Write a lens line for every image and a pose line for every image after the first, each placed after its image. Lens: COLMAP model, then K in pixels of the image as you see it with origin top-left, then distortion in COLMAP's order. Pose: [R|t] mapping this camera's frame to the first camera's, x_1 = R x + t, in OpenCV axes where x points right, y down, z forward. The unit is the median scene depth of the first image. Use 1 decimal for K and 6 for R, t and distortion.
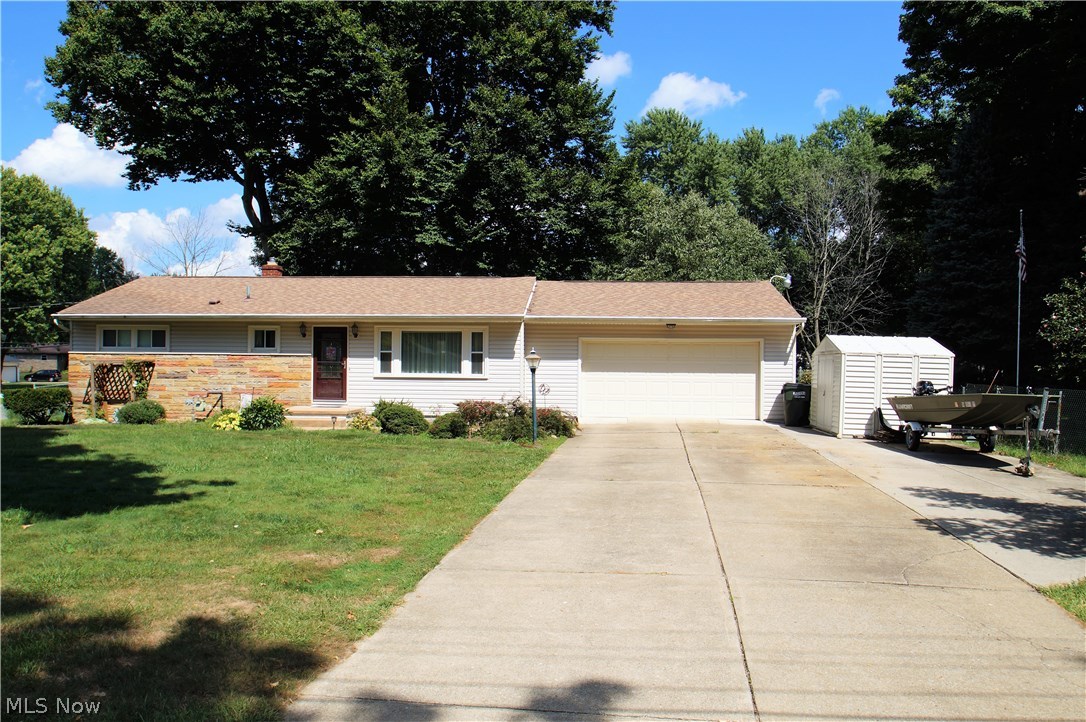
lens RADIAL K [[776.5, 0, 543.2], [0, 776.5, 361.5], [0, 0, 1]] dist [-0.041446, -0.003250]
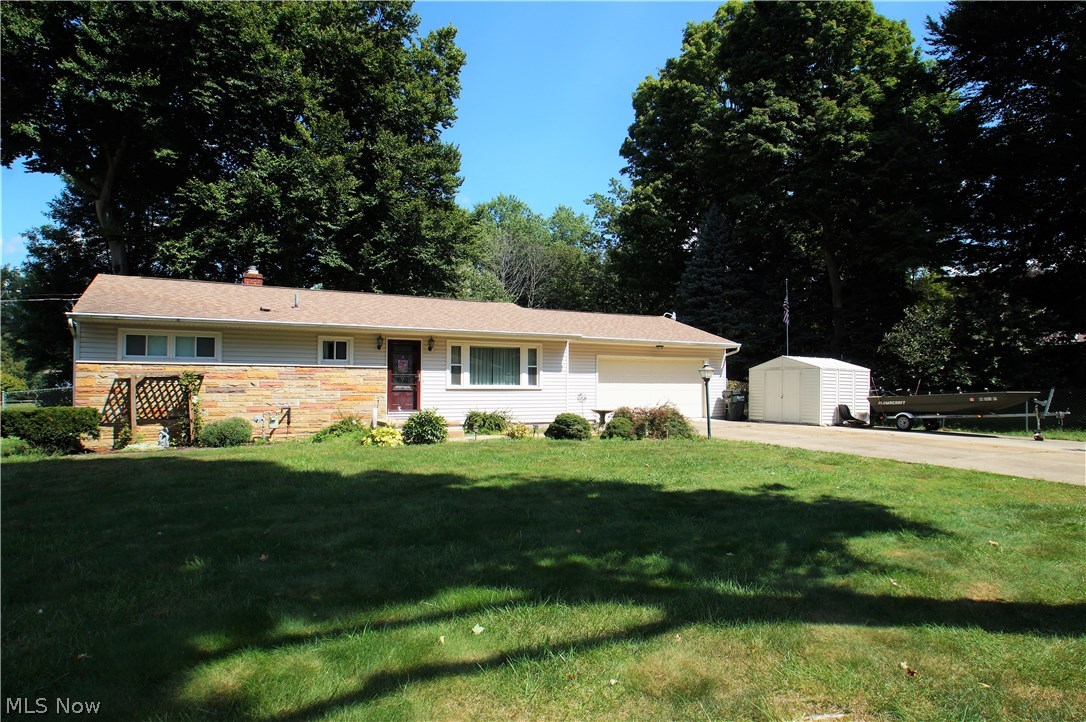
lens RADIAL K [[600.4, 0, 543.0], [0, 600.4, 364.5], [0, 0, 1]] dist [-0.028776, 0.000990]
pose [[0.862287, 0.010435, 0.506313, -0.515748], [0.001092, 0.999747, -0.022465, 0.005398], [-0.506419, 0.019924, 0.862057, 0.231200]]
